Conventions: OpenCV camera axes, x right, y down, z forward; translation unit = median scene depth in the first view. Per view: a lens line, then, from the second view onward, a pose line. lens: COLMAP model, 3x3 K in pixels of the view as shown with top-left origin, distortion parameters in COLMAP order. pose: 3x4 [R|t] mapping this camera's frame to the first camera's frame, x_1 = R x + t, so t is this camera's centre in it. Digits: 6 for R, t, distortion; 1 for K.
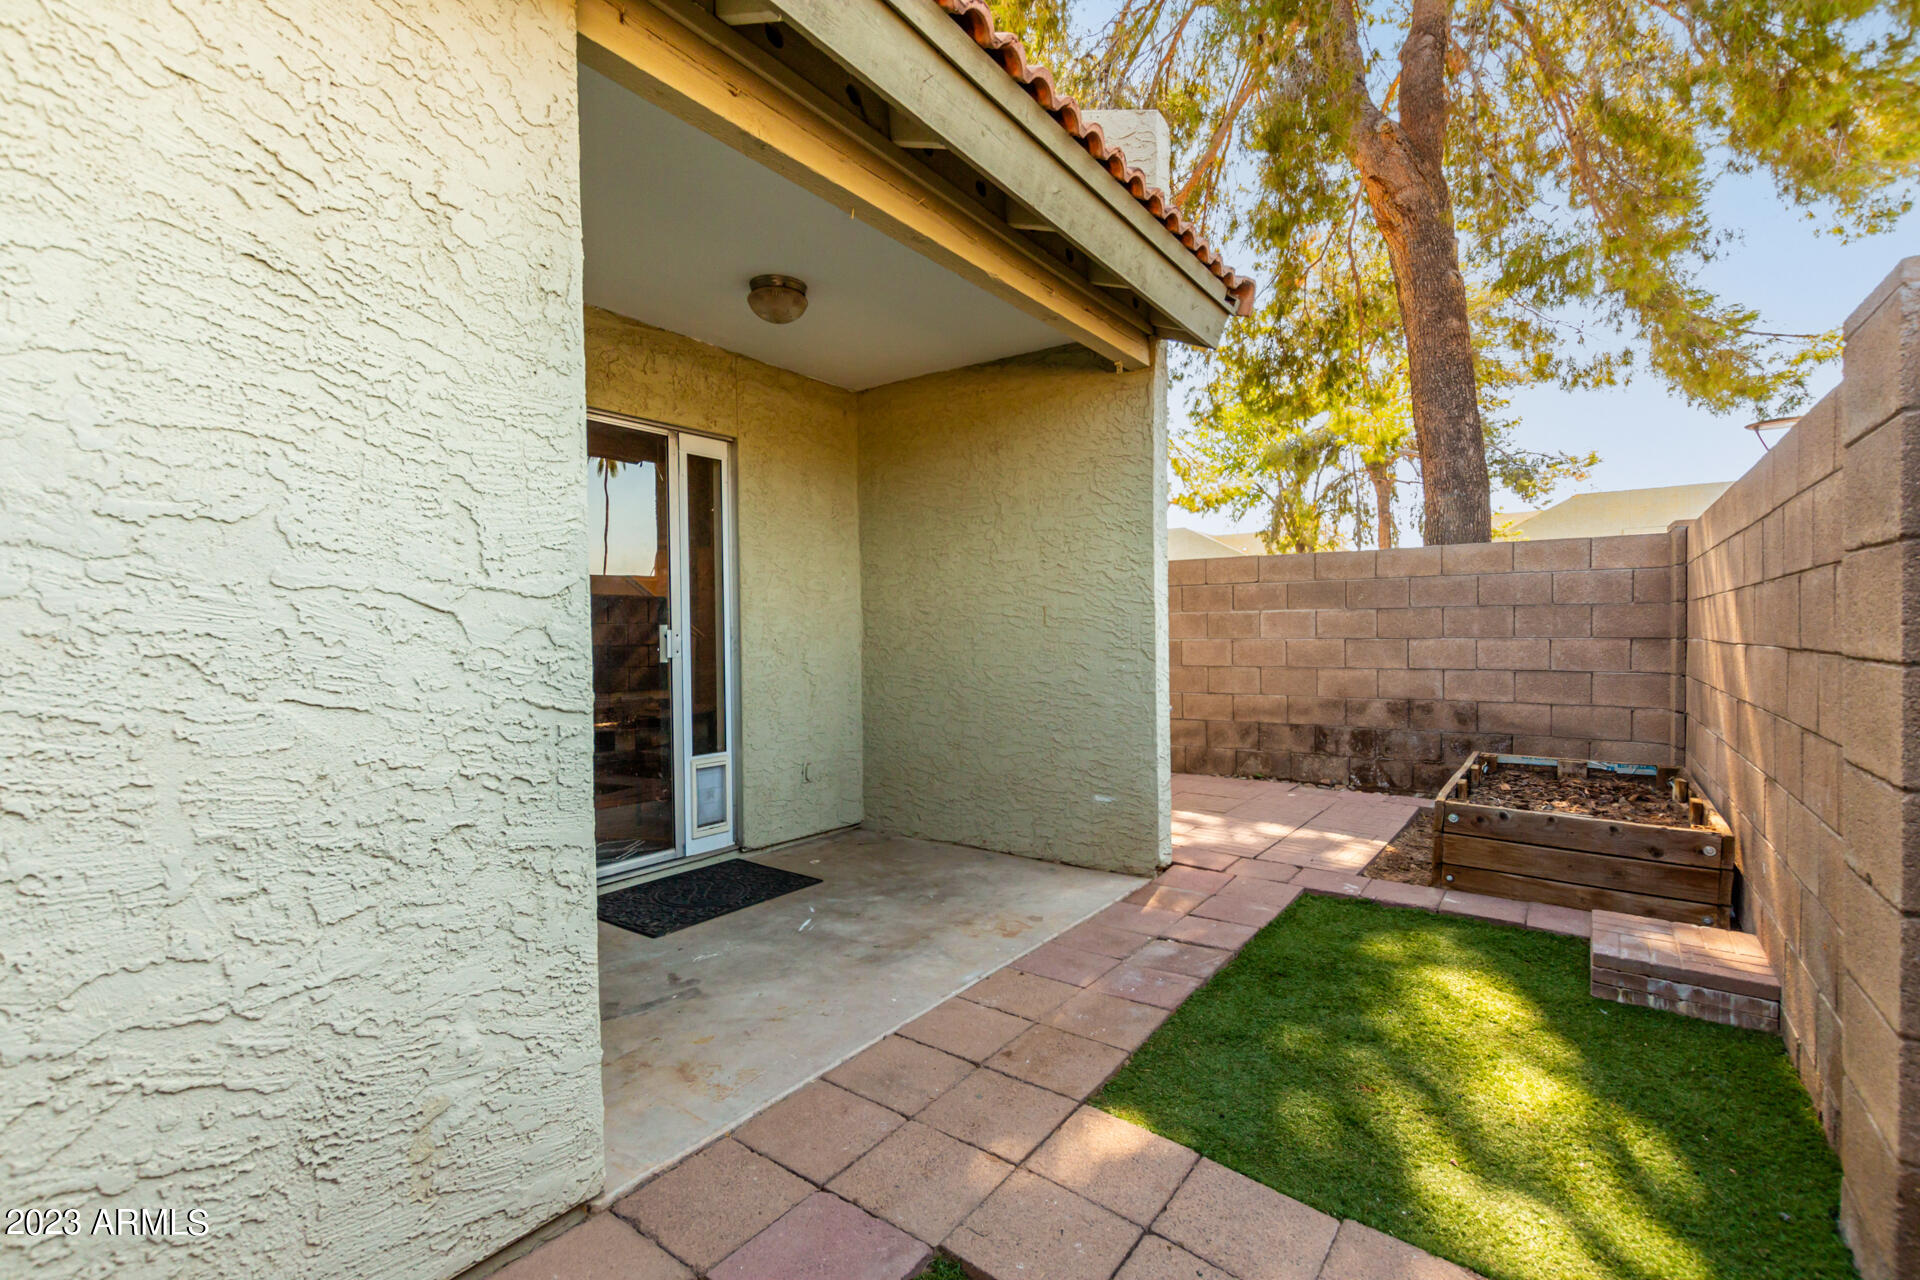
lens RADIAL K [[884.1, 0, 968.8], [0, 884.1, 643.8], [0, 0, 1]] dist [0.003511, -0.000422]
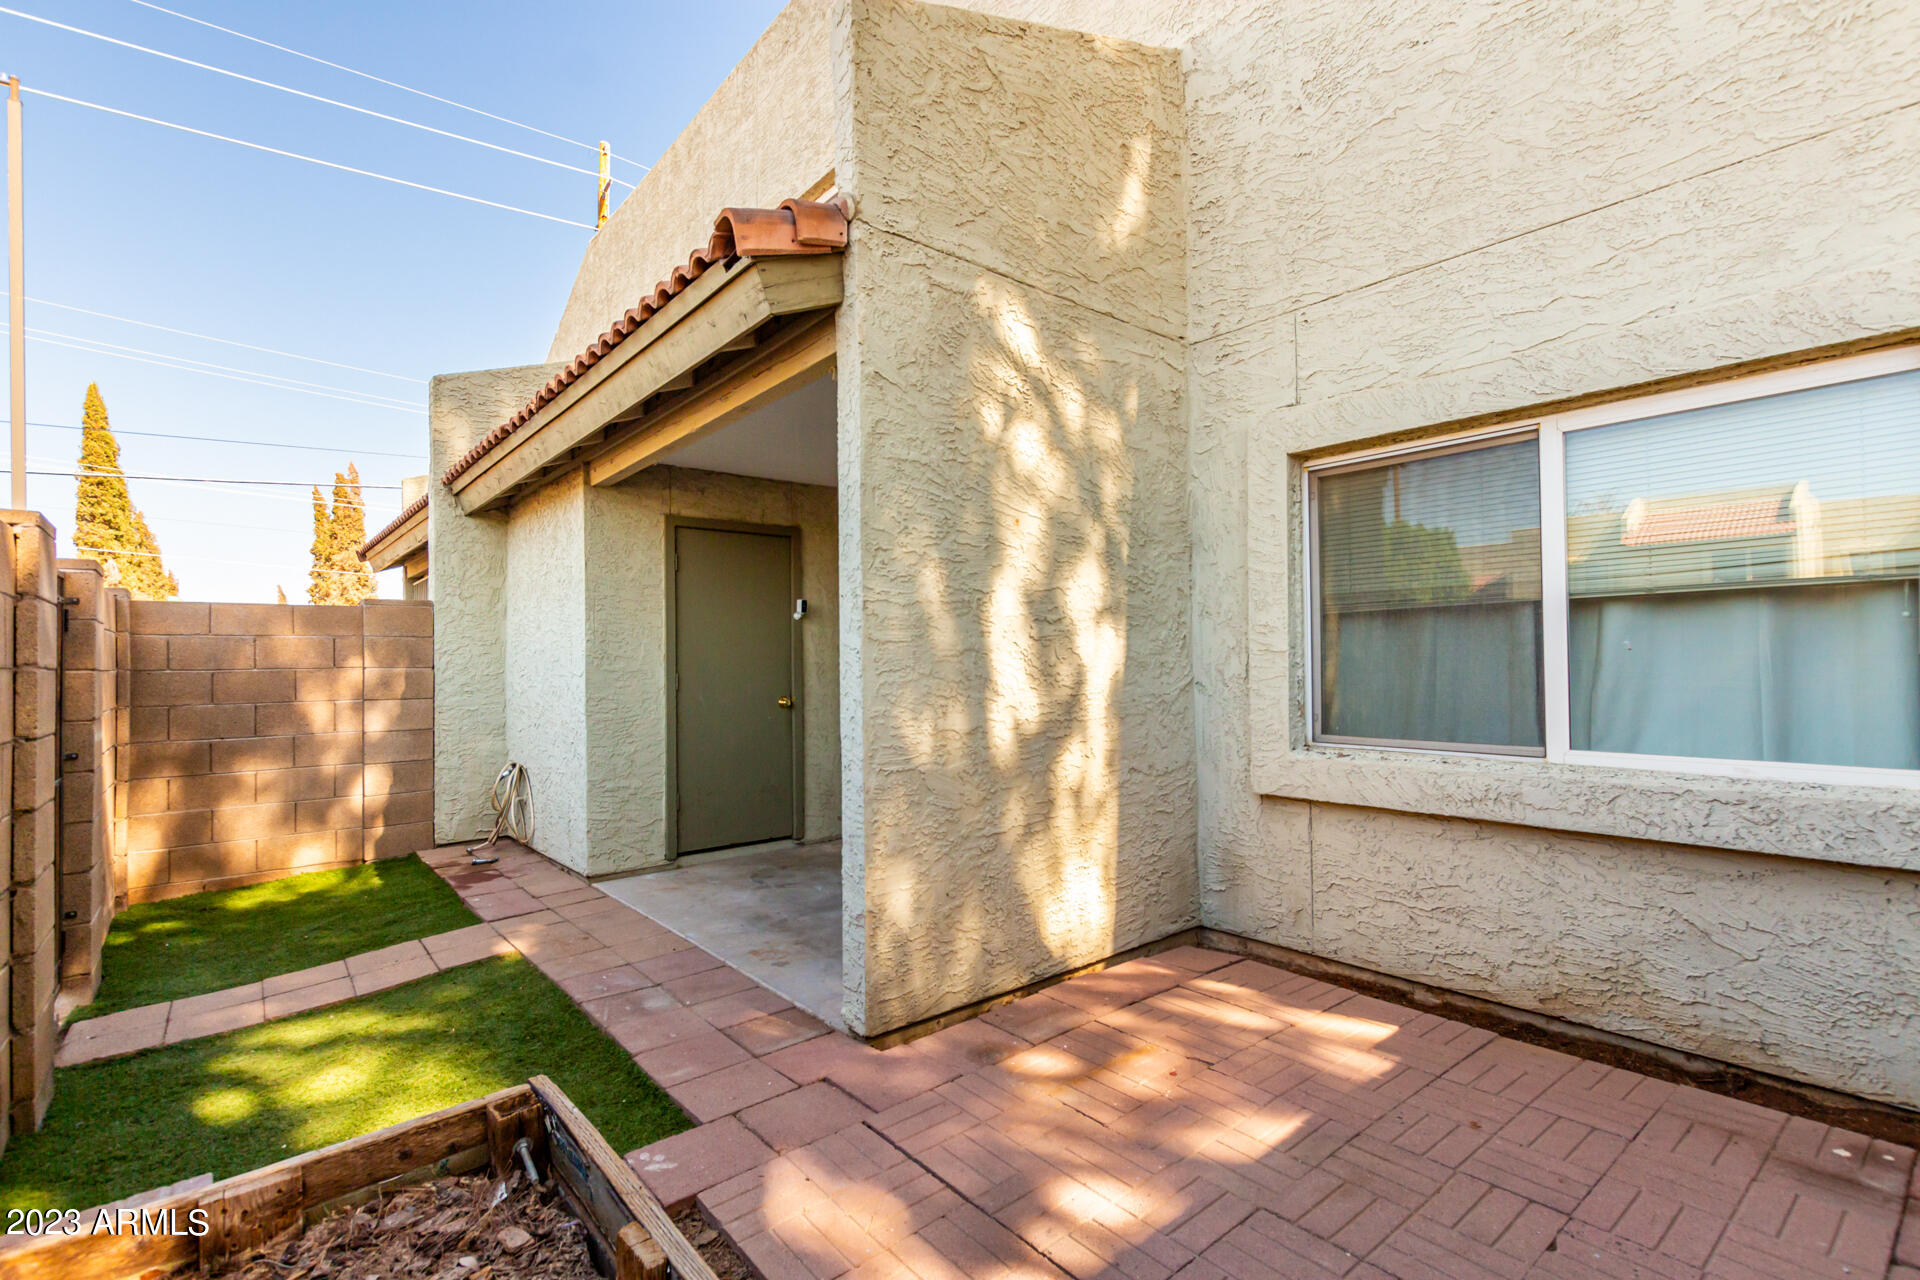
lens RADIAL K [[884.1, 0, 967.3], [0, 884.1, 645.2], [0, 0, 1]] dist [0.003511, -0.000422]
pose [[-0.269560, -0.004380, -0.962974, 1.109955], [0.006309, 0.999960, -0.006315, -0.068403], [0.962963, -0.007778, -0.269522, 1.607504]]
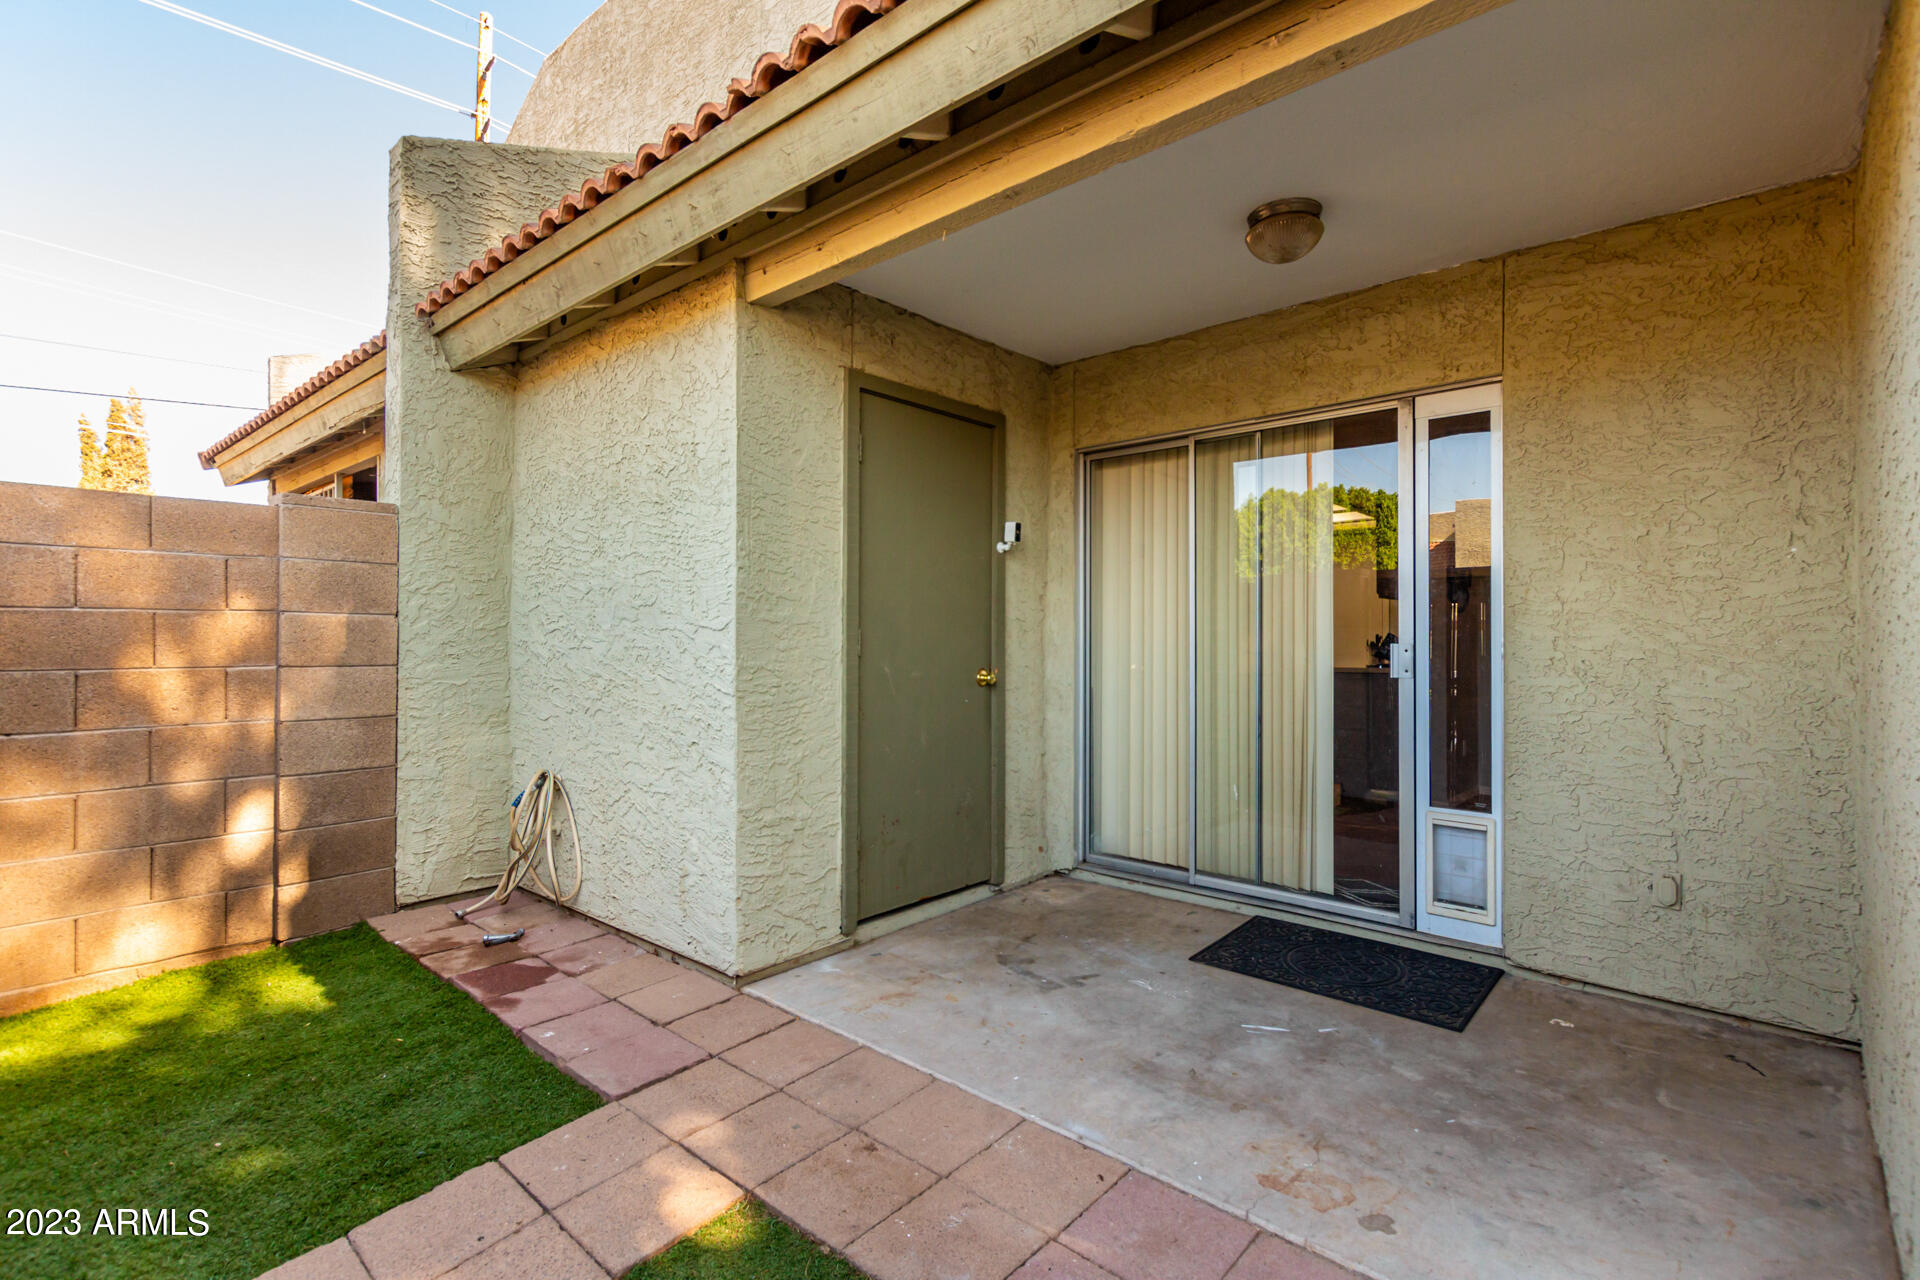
lens RADIAL K [[884.1, 0, 961.1], [0, 884.1, 629.1], [0, 0, 1]] dist [0.003511, -0.000422]
pose [[-0.120090, 0.001704, -0.992762, 0.654688], [-0.012240, 0.999920, 0.003197, -0.033997], [0.992688, 0.012535, -0.120059, 0.872330]]
